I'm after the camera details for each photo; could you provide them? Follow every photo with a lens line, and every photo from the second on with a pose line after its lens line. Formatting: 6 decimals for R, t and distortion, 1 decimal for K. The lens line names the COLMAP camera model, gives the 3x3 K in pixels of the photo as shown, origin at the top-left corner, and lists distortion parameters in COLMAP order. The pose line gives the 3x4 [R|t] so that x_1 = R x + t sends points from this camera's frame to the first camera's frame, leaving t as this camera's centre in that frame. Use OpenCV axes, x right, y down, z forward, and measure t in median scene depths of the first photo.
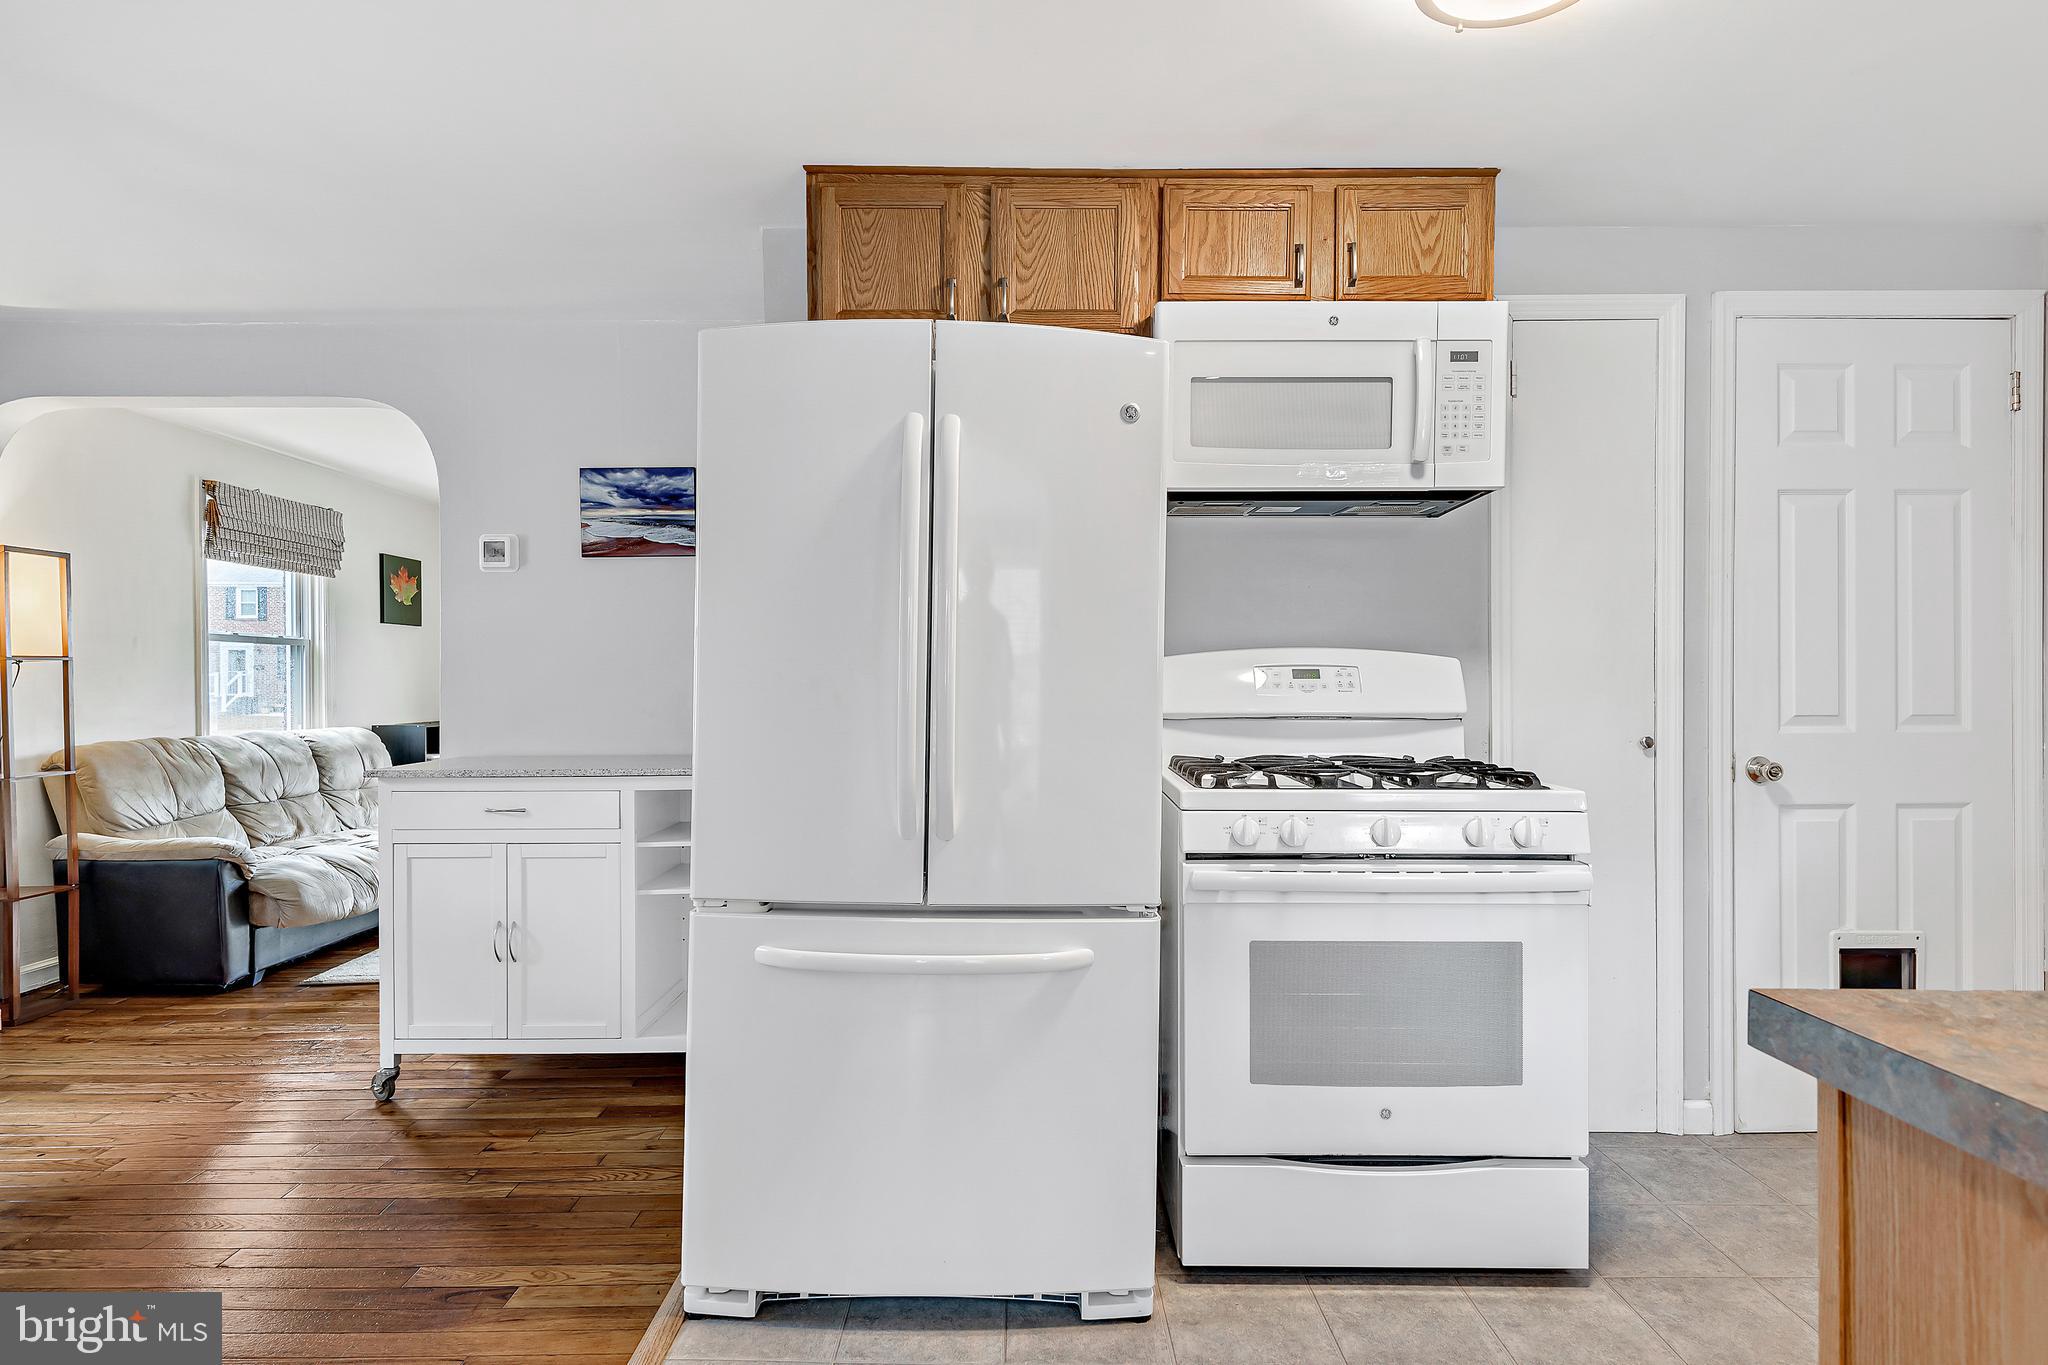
lens RADIAL K [[1093.3, 0, 1024.7], [0, 1093.3, 690.6], [0, 0, 1]] dist [0.012114, -0.006615]
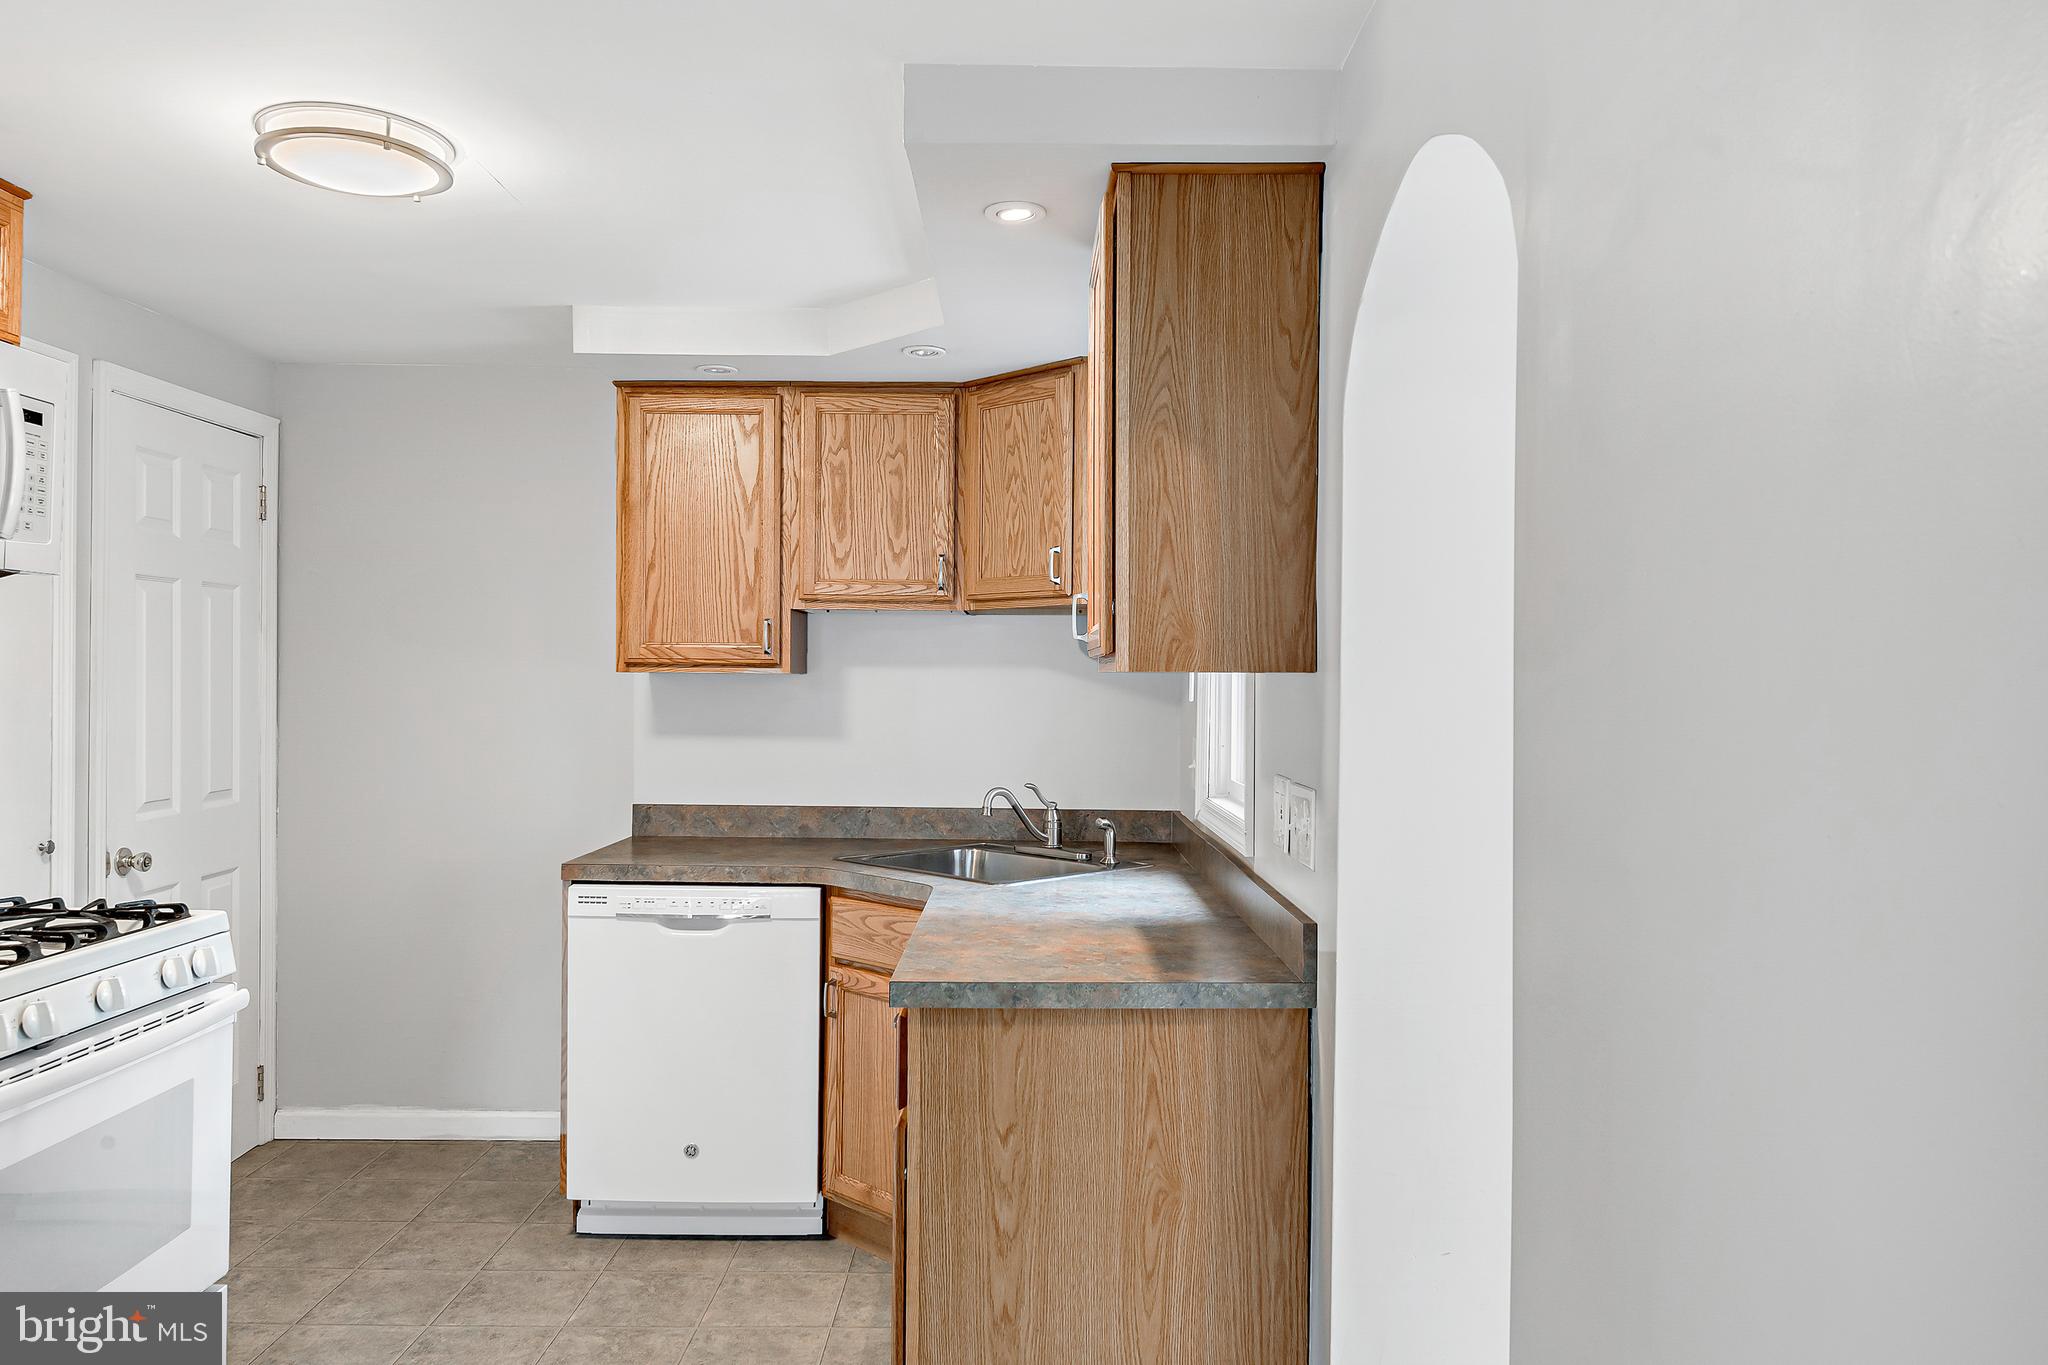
lens RADIAL K [[1421.7, 0, 1035.2], [0, 1421.7, 688.8], [0, 0, 1]] dist [0.025143, -0.006534]
pose [[-0.008012, -0.005406, 0.999953, -0.686080], [-0.004592, 0.999975, 0.005369, -0.103280], [-0.999957, -0.004549, -0.008037, 0.233387]]
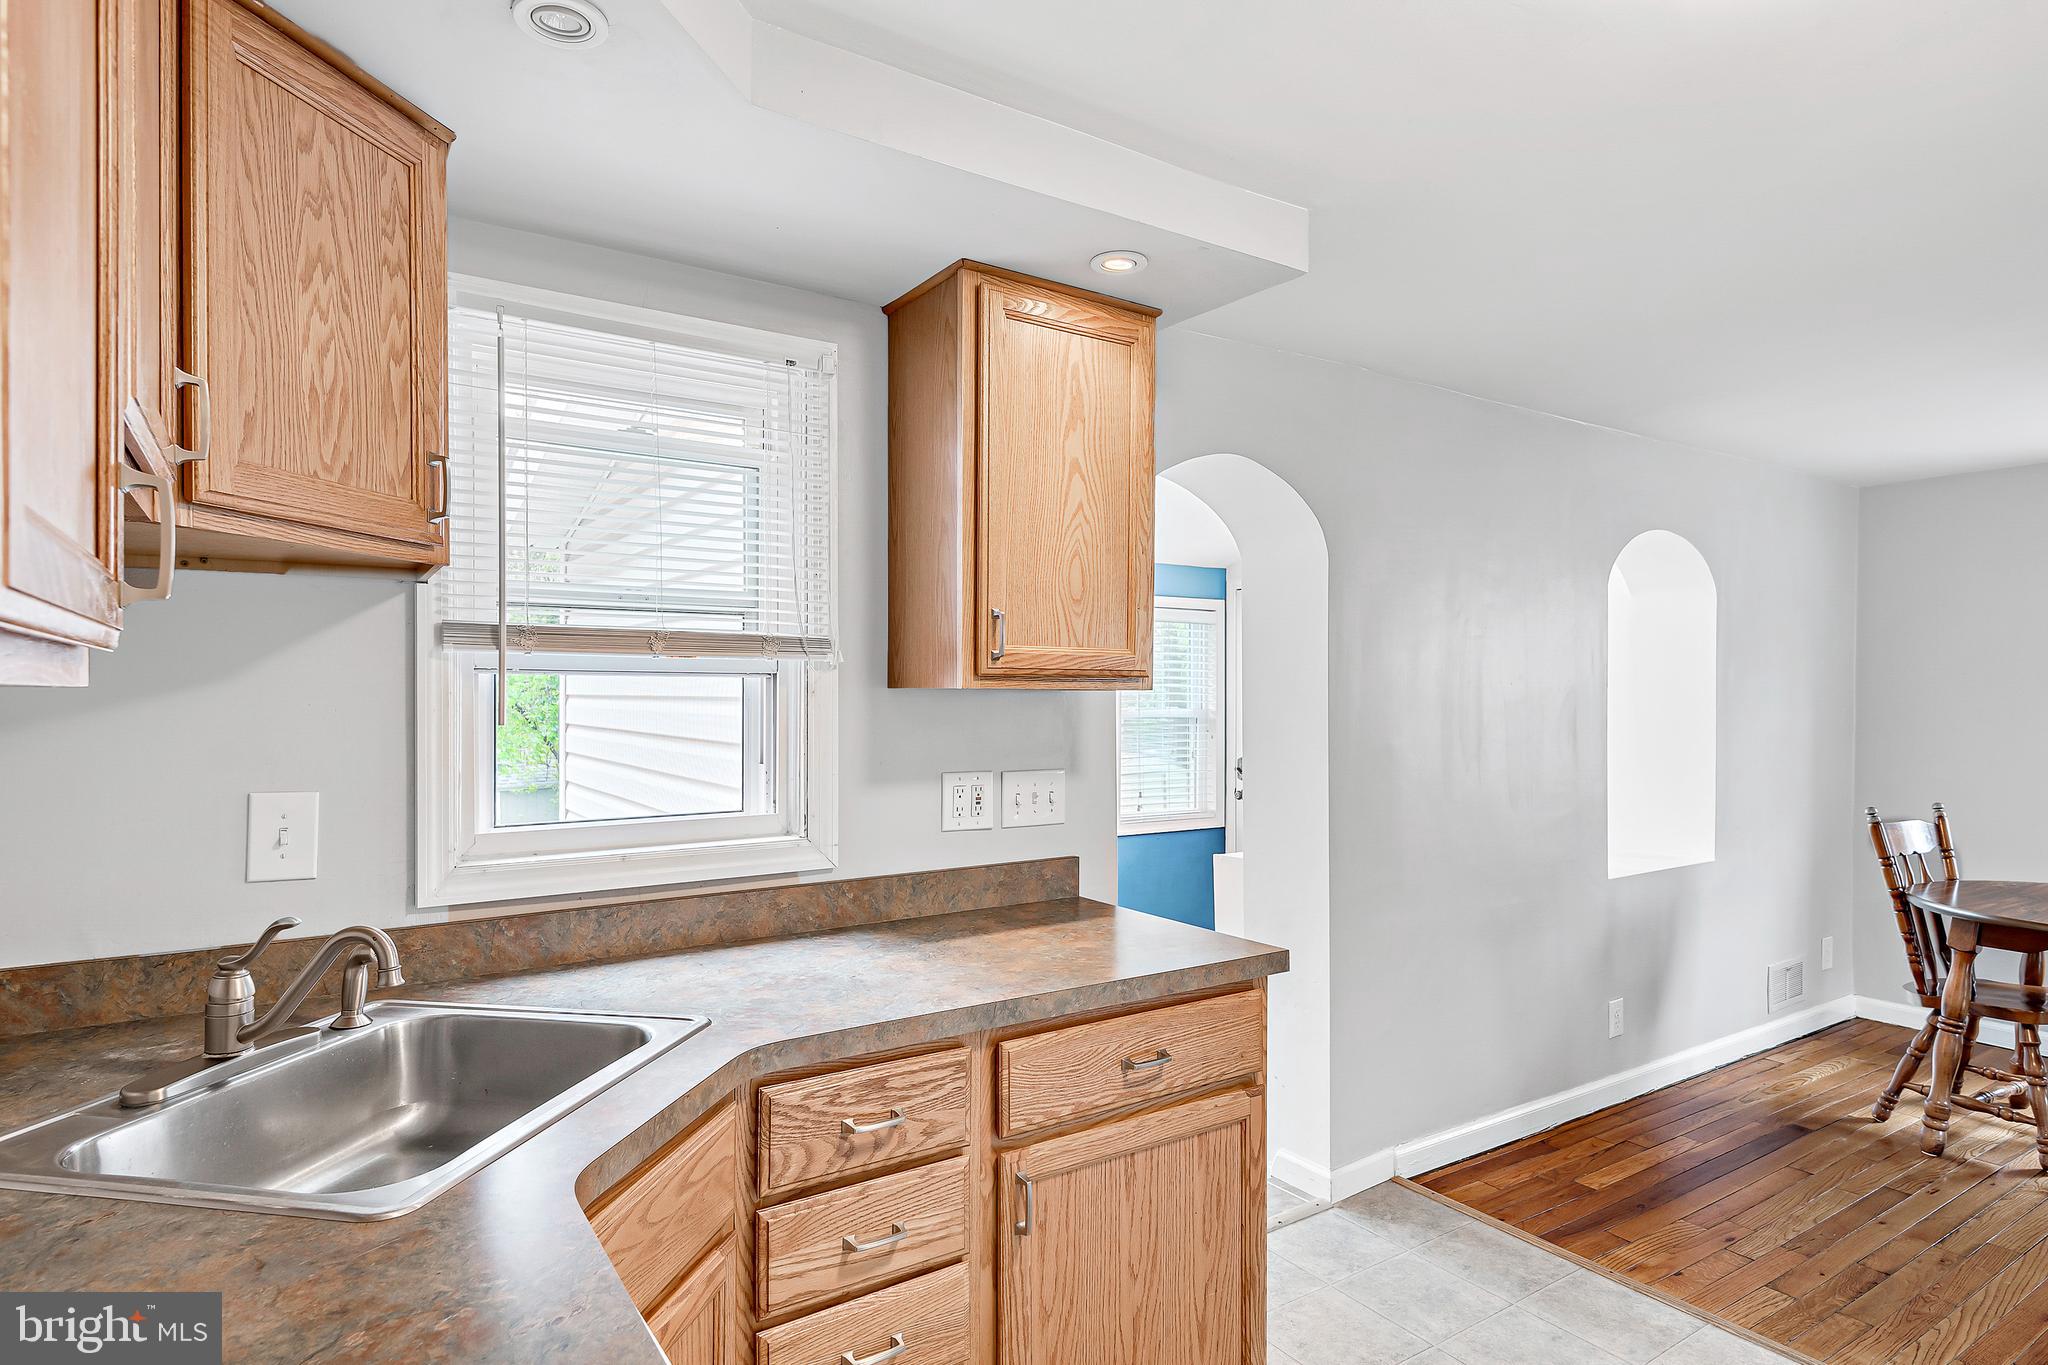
lens RADIAL K [[1093.3, 0, 1014.8], [0, 1093.3, 695.8], [0, 0, 1]] dist [0.012114, -0.006615]
pose [[-0.837742, 0.000529, -0.546066, 0.840441], [-0.004389, 0.999961, 0.007701, -0.111132], [0.546048, 0.008848, -0.837707, 0.898231]]
